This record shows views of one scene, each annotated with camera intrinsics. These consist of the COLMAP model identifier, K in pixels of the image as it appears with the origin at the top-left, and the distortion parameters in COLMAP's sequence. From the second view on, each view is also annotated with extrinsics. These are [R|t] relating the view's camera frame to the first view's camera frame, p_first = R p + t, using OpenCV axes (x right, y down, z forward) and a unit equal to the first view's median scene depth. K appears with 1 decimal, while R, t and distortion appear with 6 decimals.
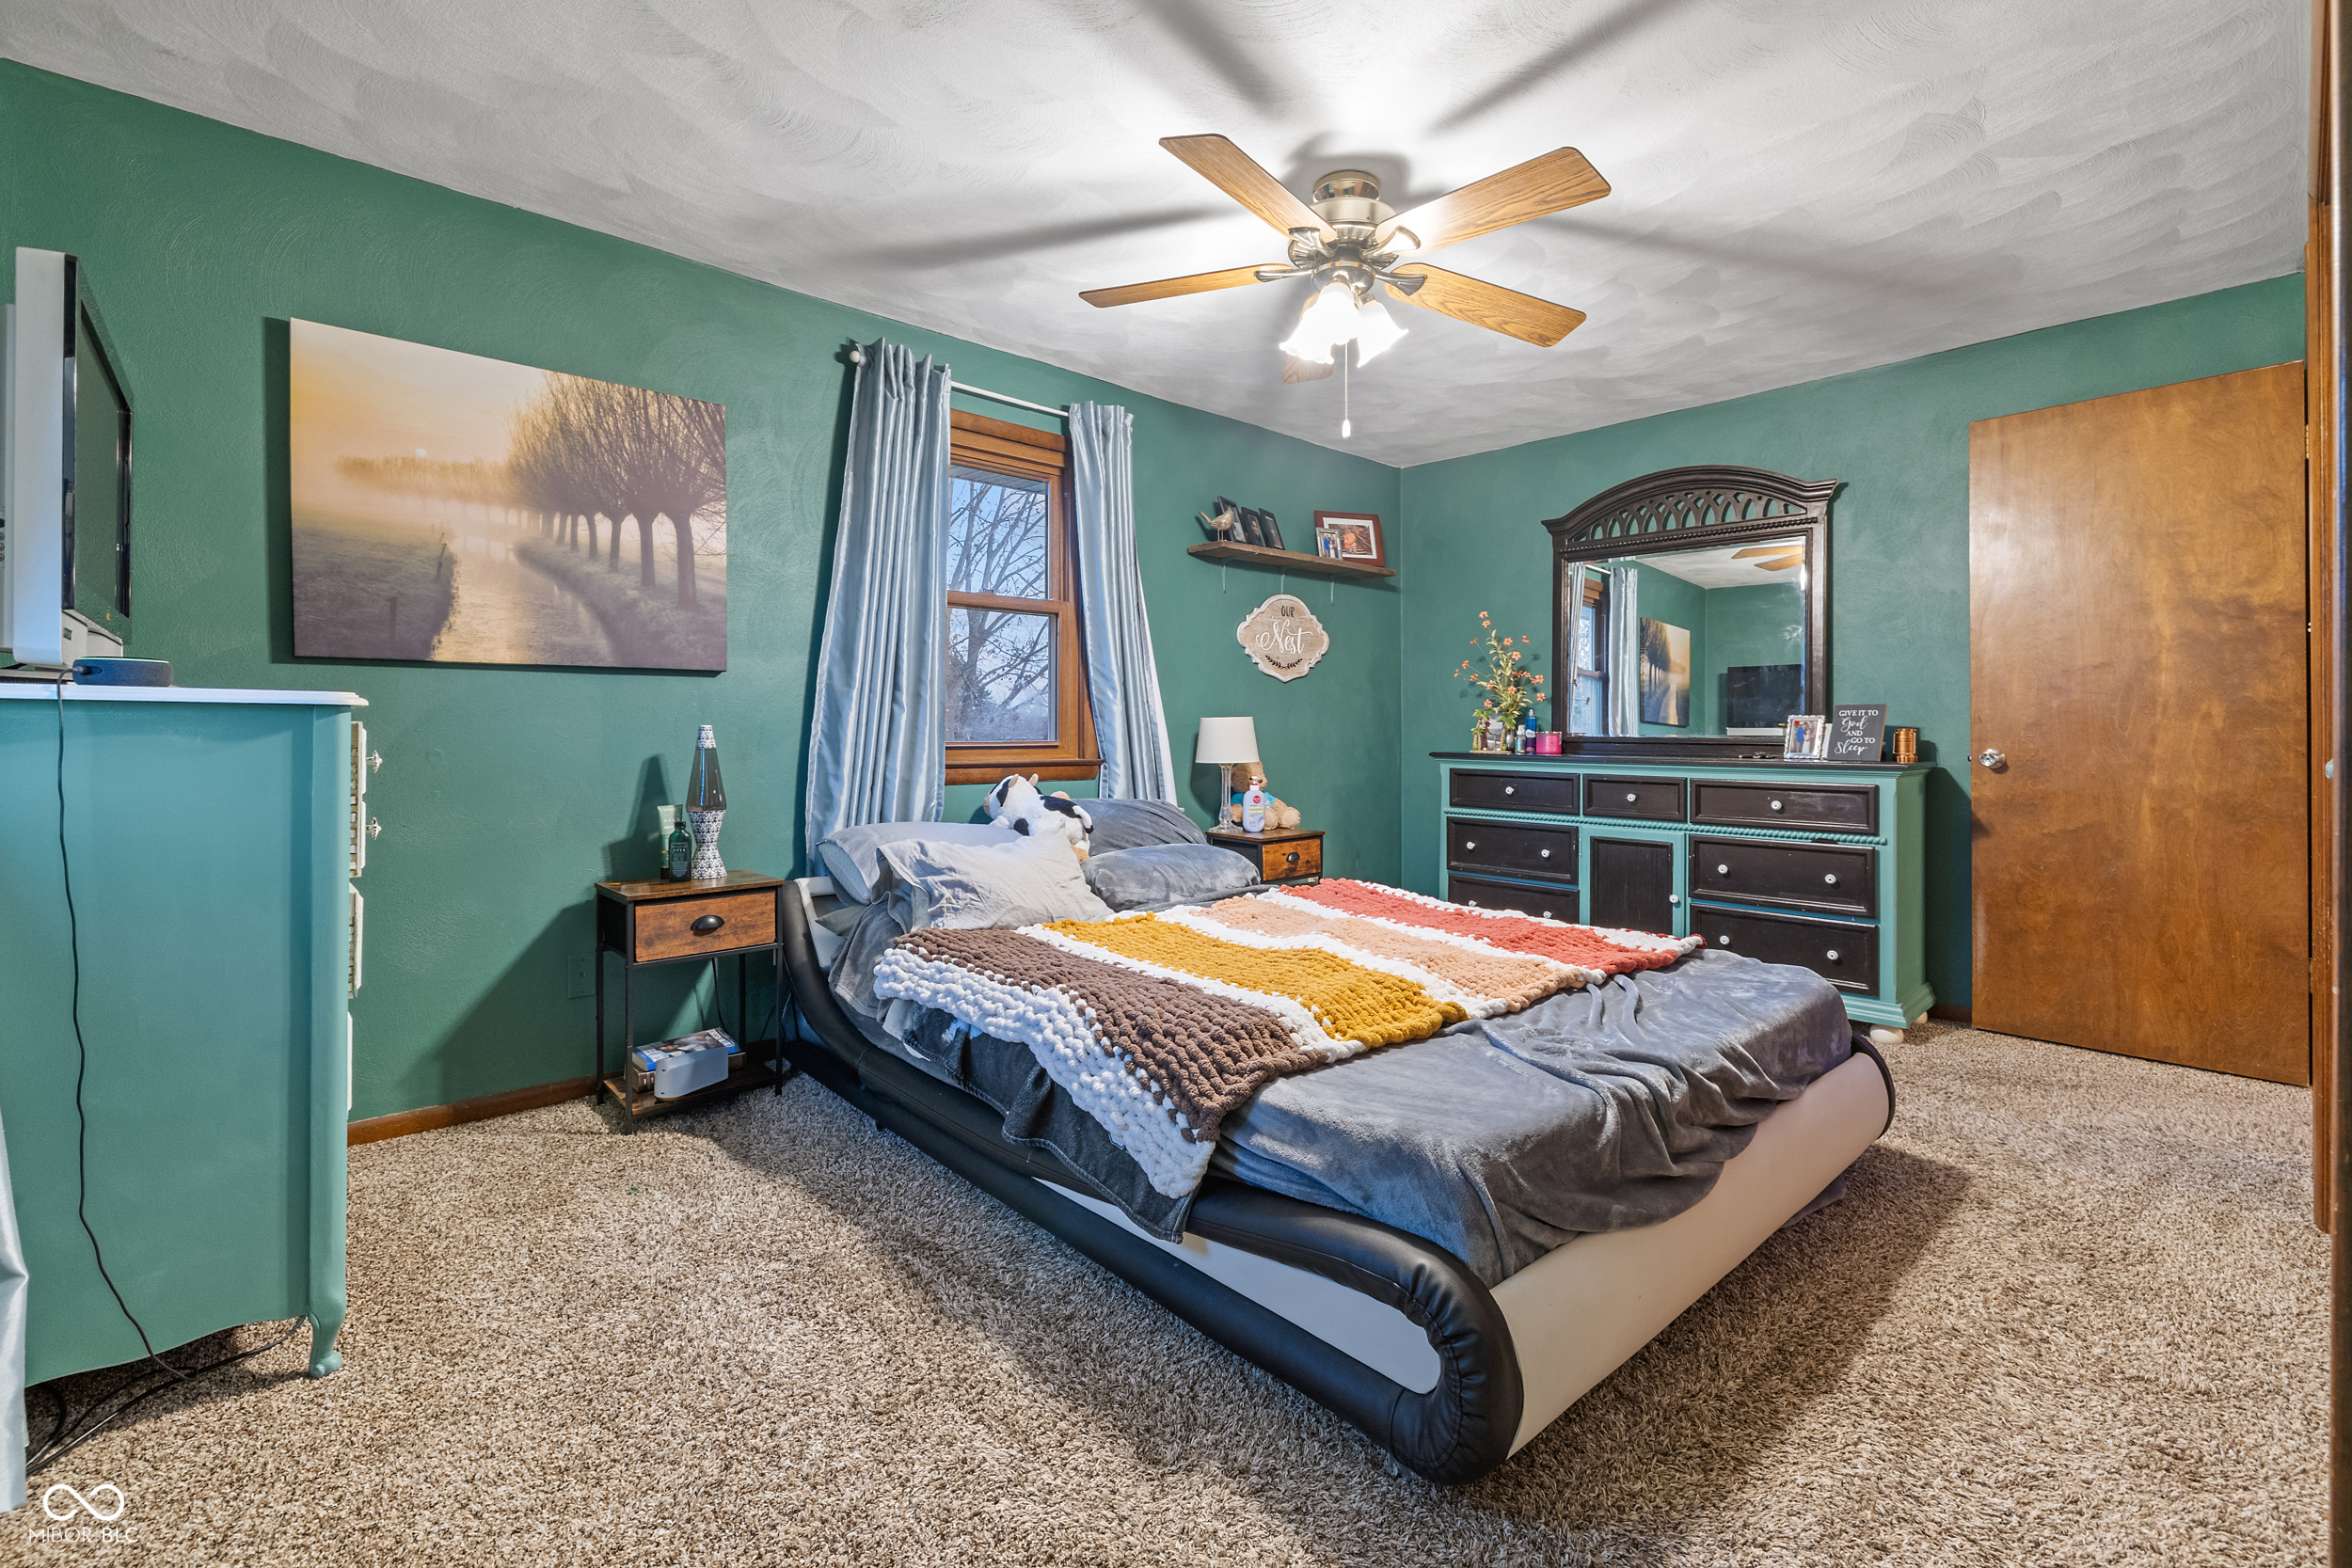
lens RADIAL K [[1018.8, 0, 1178.4], [0, 1018.8, 774.7], [0, 0, 1]] dist [-0.001242, 0.000435]
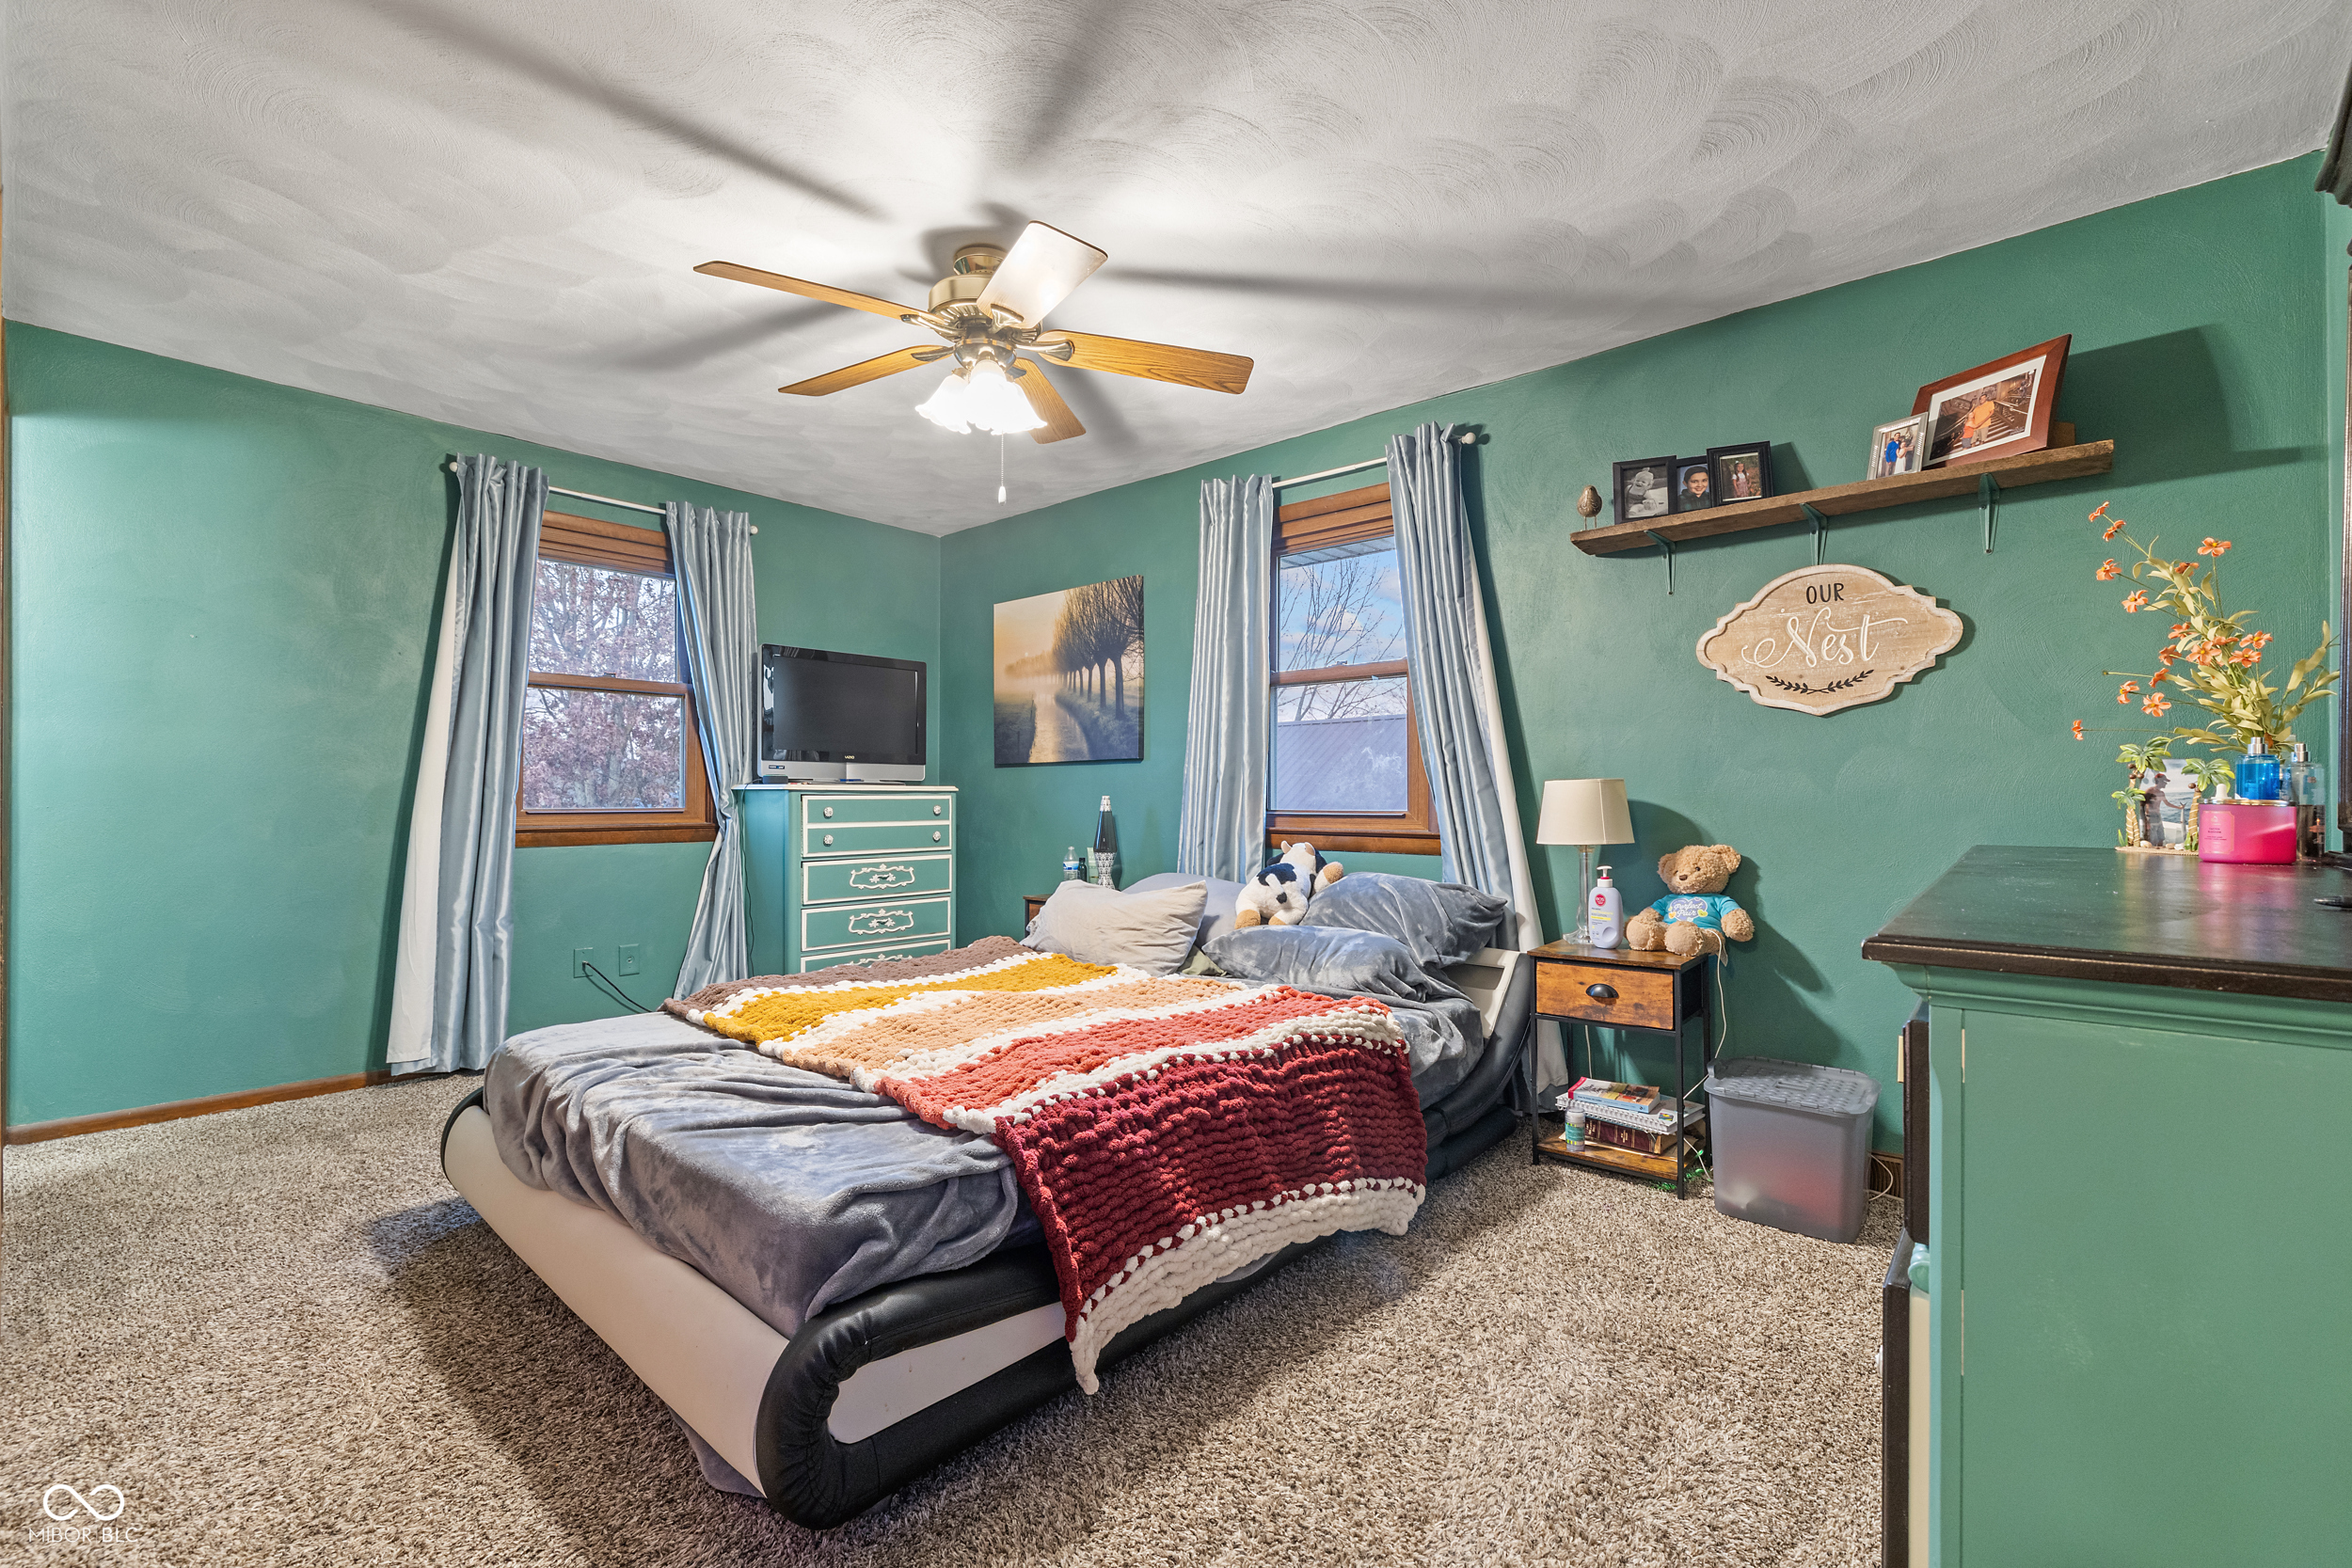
lens RADIAL K [[1009.6, 0, 1178.4], [0, 1009.6, 808.5], [0, 0, 1]] dist [-0.000258, 0.000121]
pose [[0.121266, 0.003885, -0.992612, 1.047069], [-0.047619, 0.998864, -0.001908, -0.034773], [0.991477, 0.047499, 0.121313, 0.959835]]
